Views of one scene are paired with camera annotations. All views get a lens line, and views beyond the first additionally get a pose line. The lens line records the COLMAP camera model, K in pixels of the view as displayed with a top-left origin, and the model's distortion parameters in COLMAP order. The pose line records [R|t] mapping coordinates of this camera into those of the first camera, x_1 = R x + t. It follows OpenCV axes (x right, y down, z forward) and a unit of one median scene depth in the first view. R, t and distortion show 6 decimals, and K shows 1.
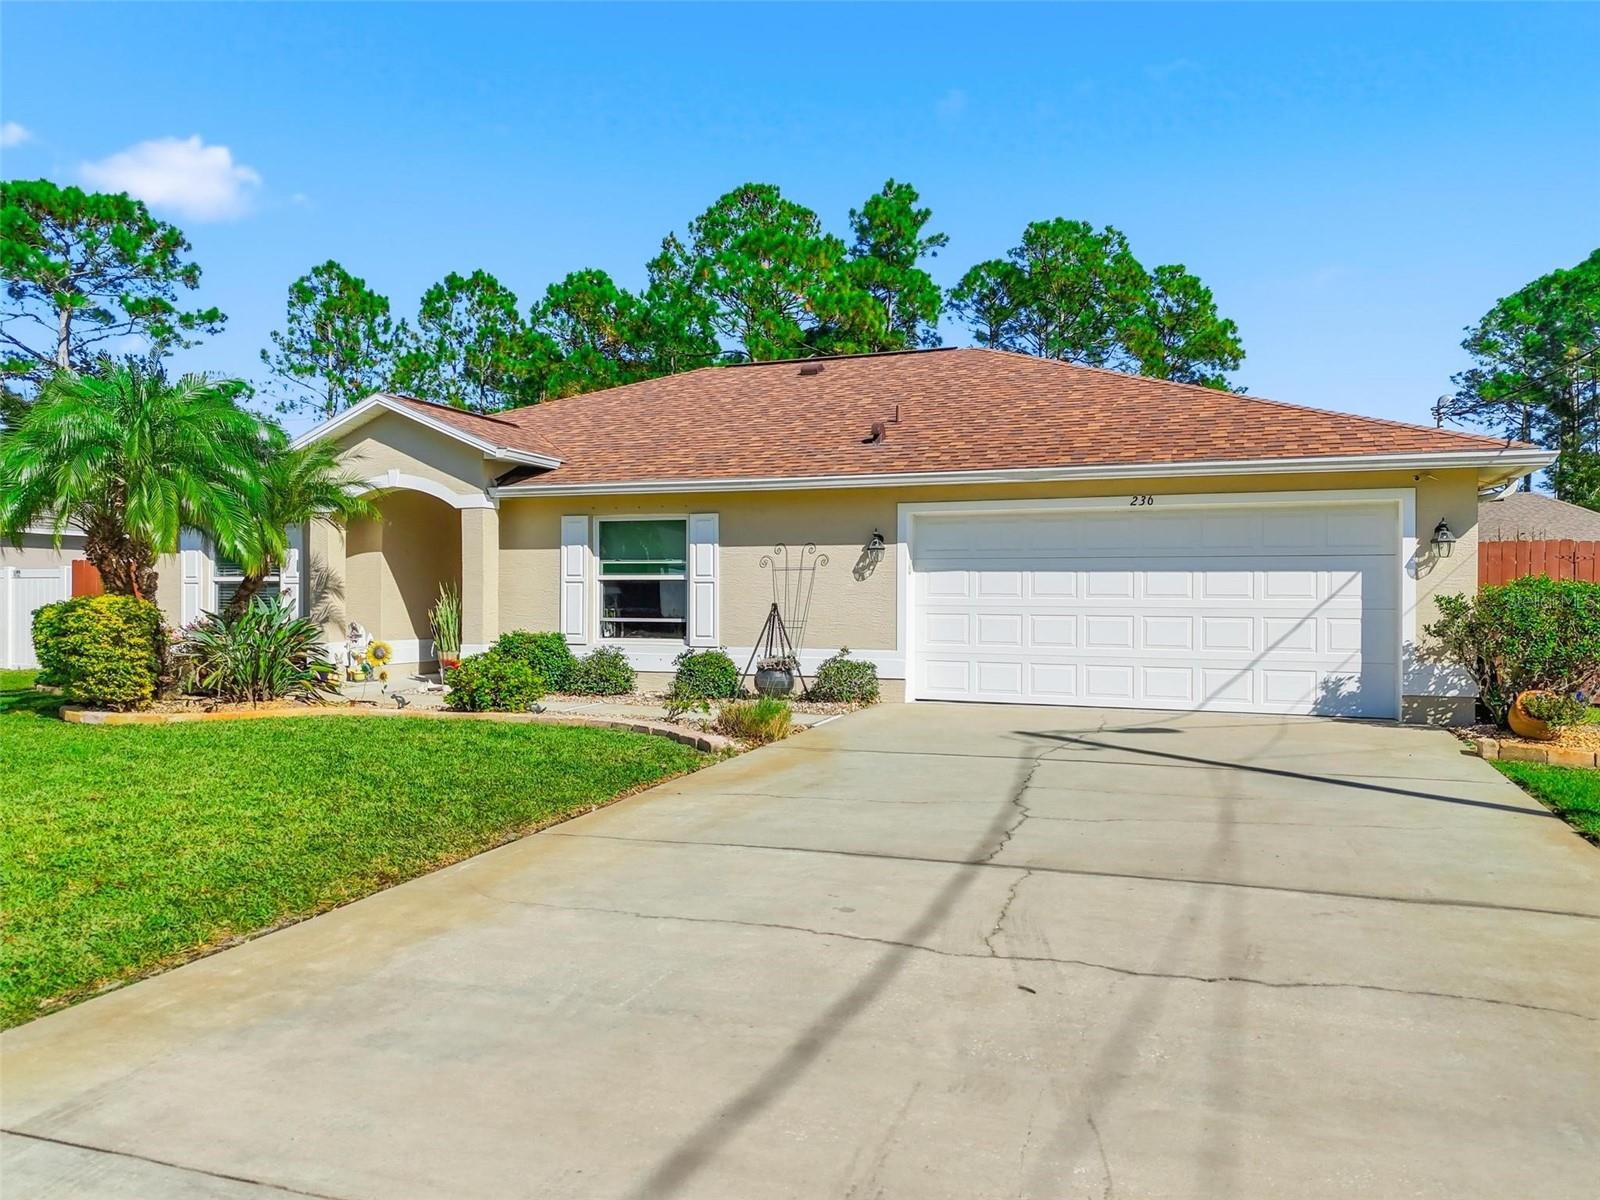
lens RADIAL K [[1175.6, 0, 800.0], [0, 1175.6, 600.0], [0, 0, 1]] dist [0.070129, -0.061937]
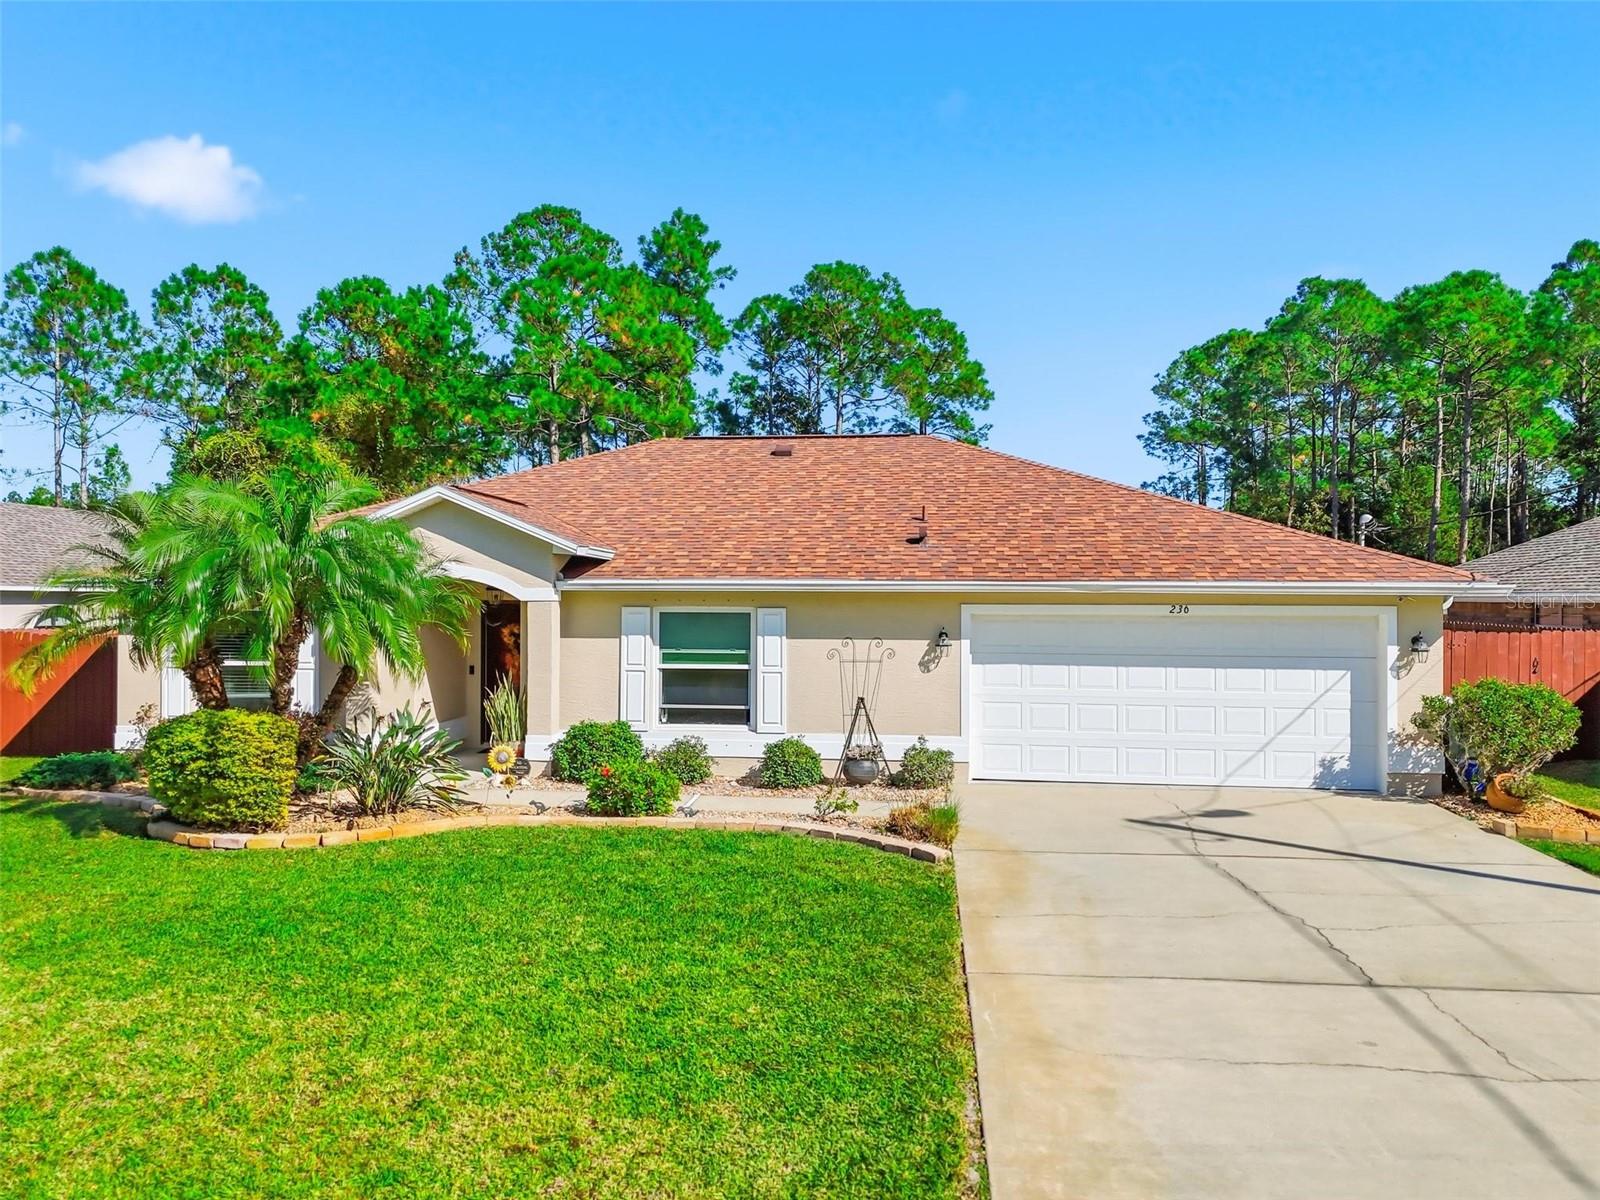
lens RADIAL K [[1175.6, 0, 800.0], [0, 1175.6, 600.0], [0, 0, 1]] dist [0.070129, -0.061937]
pose [[0.968115, 0.000571, 0.250507, -0.307015], [-0.000437, 1.000000, -0.000591, -0.076180], [-0.250507, 0.000462, 0.968115, -0.037617]]
